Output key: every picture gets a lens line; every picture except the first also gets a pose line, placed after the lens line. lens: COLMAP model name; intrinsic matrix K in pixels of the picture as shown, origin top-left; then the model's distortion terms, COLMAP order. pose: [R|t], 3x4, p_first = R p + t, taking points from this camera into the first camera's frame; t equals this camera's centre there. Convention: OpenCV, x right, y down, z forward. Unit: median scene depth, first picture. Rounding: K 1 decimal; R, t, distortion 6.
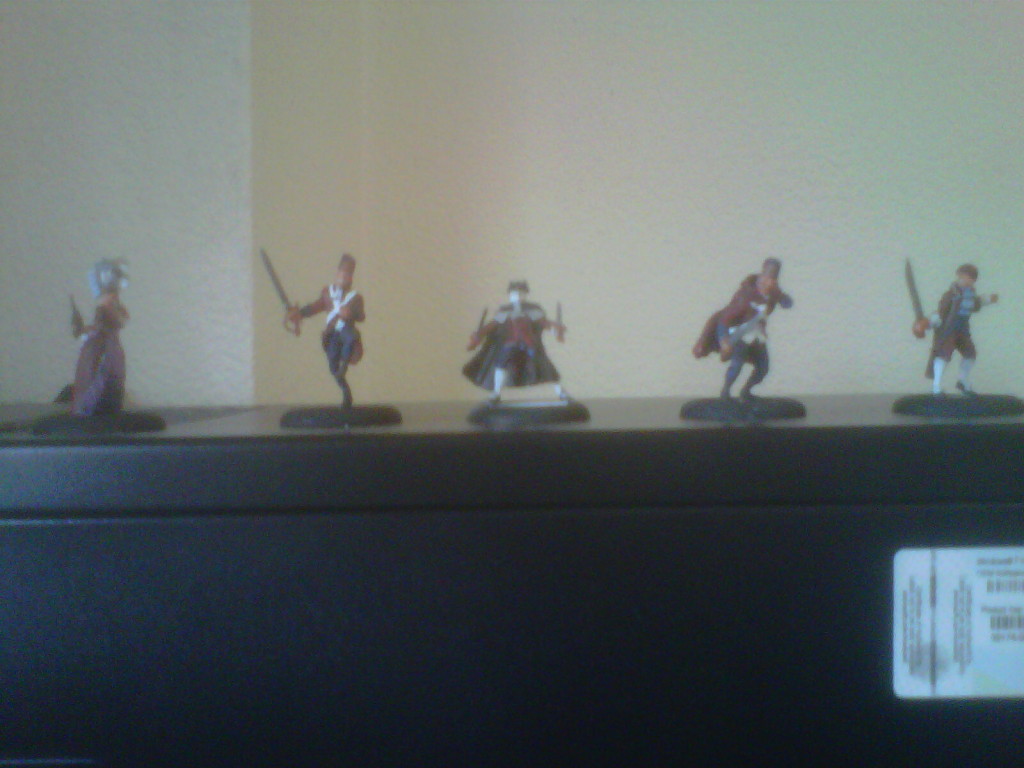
lens RADIAL K [[1095.6, 0, 512.0], [0, 1095.6, 384.0], [0, 0, 1]] dist [-0.005999, -0.012346]
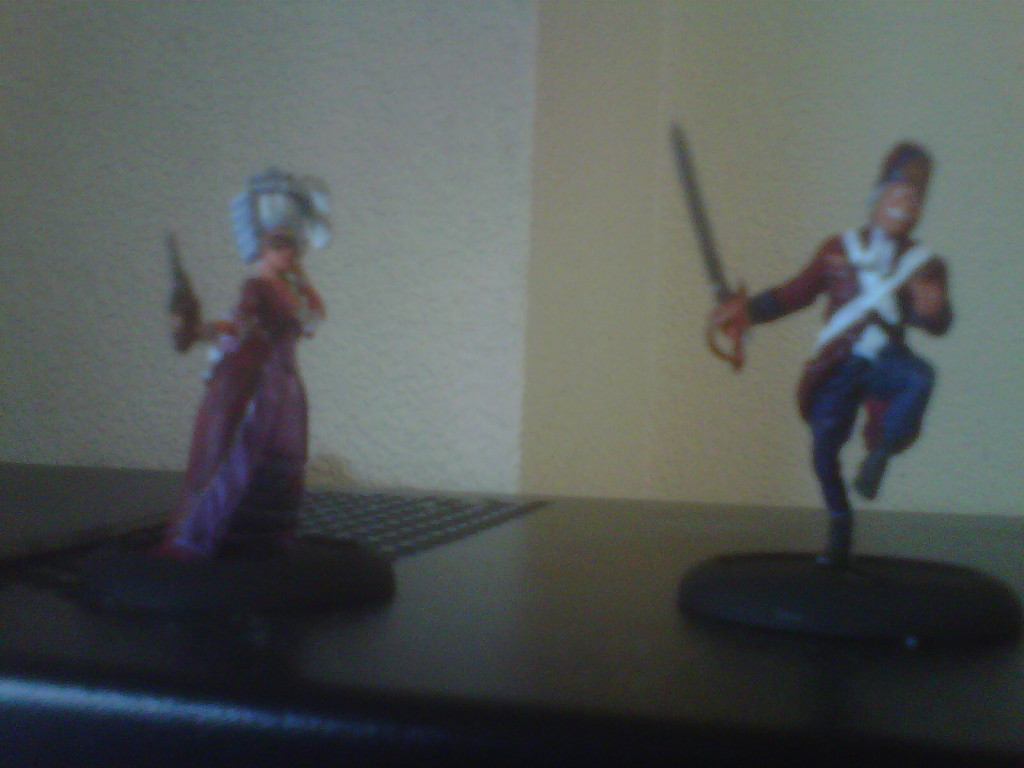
lens RADIAL K [[1095.6, 0, 512.0], [0, 1095.6, 384.0], [0, 0, 1]] dist [-0.005999, -0.012346]
pose [[0.979463, 0.037591, -0.198087, -0.197295], [-0.049836, 0.997118, -0.057195, -0.013403], [0.195366, 0.065892, 0.978514, 0.613201]]
